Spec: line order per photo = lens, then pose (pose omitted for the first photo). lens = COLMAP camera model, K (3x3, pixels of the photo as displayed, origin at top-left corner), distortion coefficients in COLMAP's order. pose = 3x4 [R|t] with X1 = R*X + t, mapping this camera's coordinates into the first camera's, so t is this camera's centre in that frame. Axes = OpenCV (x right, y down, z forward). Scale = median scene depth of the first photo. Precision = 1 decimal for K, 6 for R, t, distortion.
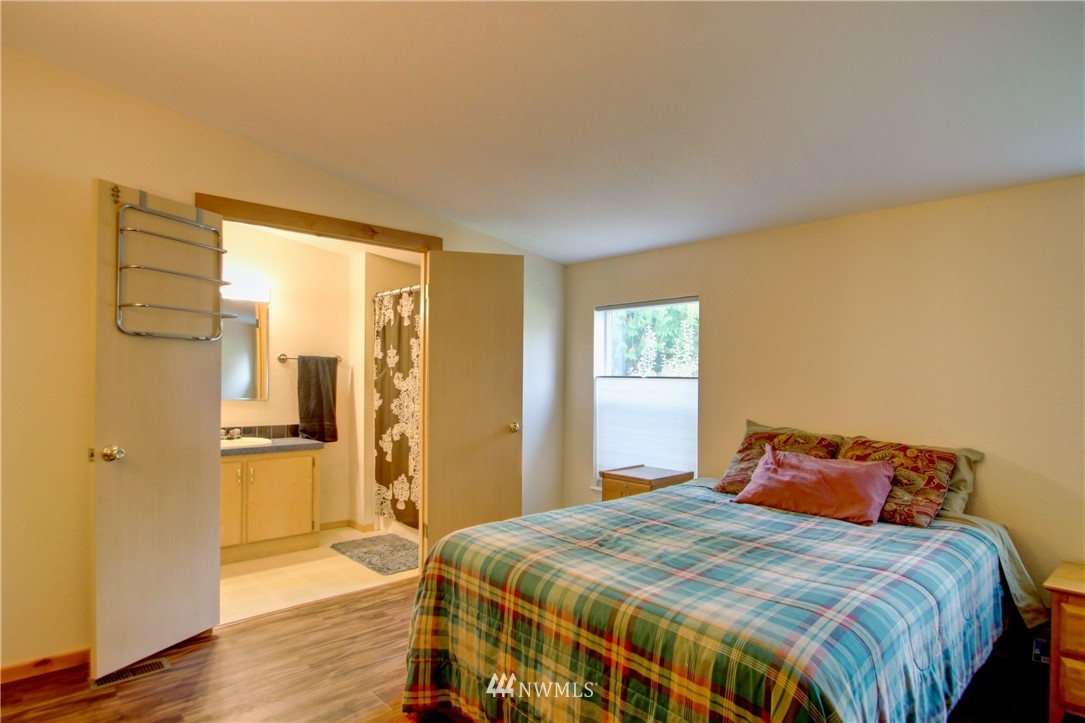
lens RADIAL K [[589.6, 0, 542.5], [0, 589.6, 361.5], [0, 0, 1]] dist [-0.000806, 0.000096]
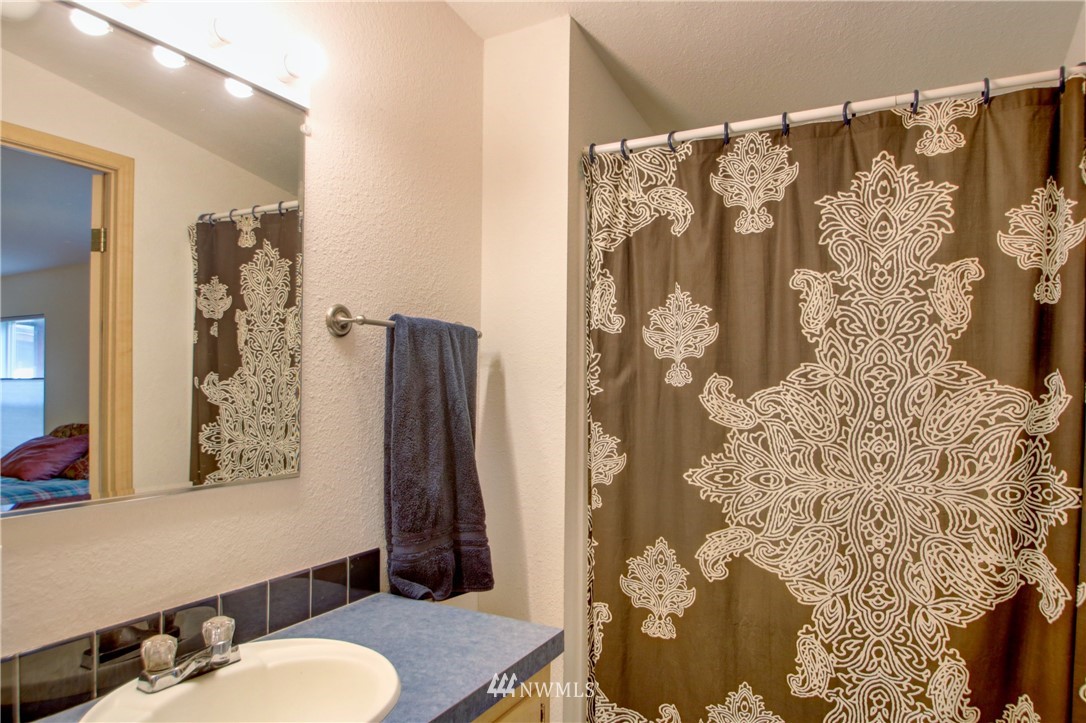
lens RADIAL K [[654.7, 0, 543.0], [0, 654.7, 361.5], [0, 0, 1]] dist [-0.026520, -0.000265]
pose [[0.945219, 0.011153, 0.326245, -0.457302], [-0.011151, 0.999936, -0.001874, 0.013085], [-0.326245, -0.001866, 0.945283, 0.685952]]
